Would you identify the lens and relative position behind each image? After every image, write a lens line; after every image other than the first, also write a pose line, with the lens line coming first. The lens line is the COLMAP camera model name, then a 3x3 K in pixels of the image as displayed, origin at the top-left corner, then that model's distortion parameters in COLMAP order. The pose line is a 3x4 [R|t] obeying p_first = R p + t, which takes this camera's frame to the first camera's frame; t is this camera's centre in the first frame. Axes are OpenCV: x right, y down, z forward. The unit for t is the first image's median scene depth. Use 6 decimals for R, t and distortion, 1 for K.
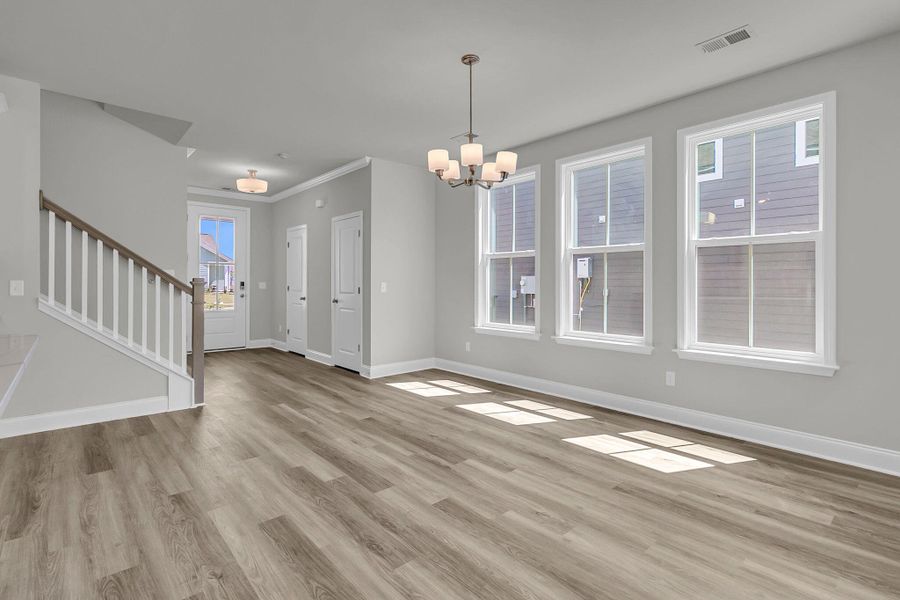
lens RADIAL K [[429.4, 0, 455.9], [0, 429.4, 284.6], [0, 0, 1]] dist [-0.000585, 0.000298]
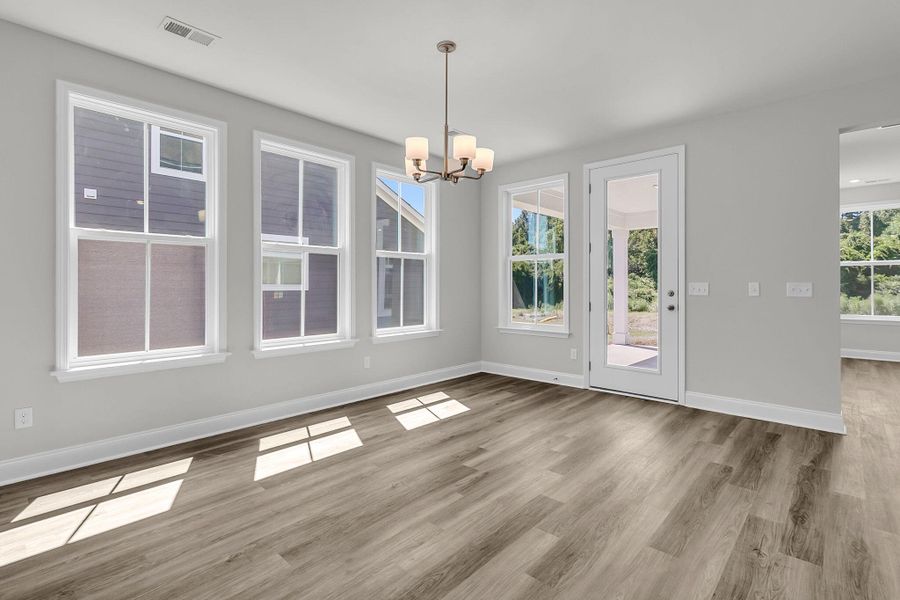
lens RADIAL K [[429.4, 0, 455.9], [0, 429.4, 284.6], [0, 0, 1]] dist [-0.000585, 0.000298]
pose [[-0.094722, 0.000077, 0.995504, -0.855390], [0.005911, 0.999982, 0.000485, 0.001161], [-0.995486, 0.005930, -0.094721, 1.018088]]
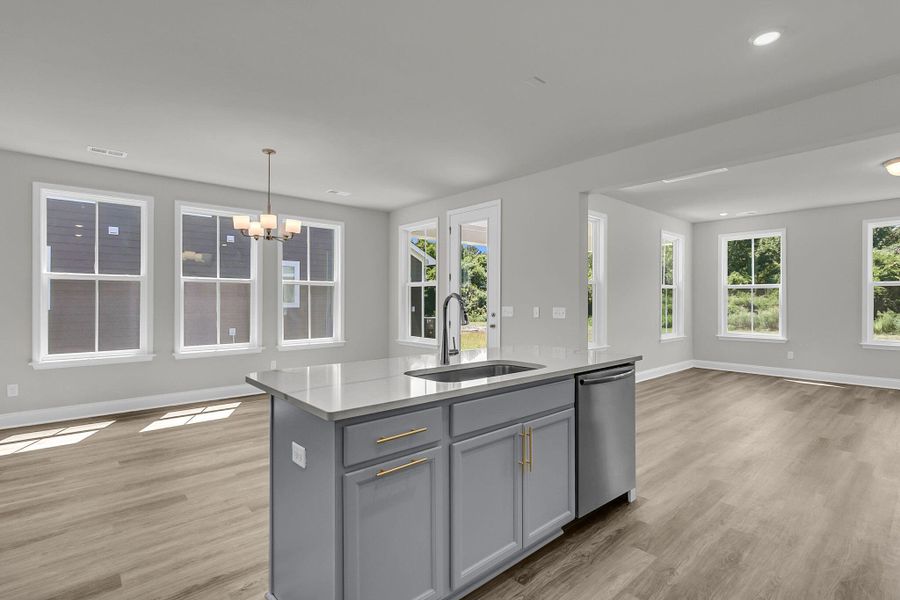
lens RADIAL K [[429.2, 0, 450.0], [0, 429.2, 300.0], [0, 0, 1]] dist [0.004853, 0.000763]
pose [[0.009109, -0.001066, 0.999958, -1.308722], [0.003950, 0.999992, 0.001030, -0.028144], [-0.999951, 0.003941, 0.009113, 0.368857]]
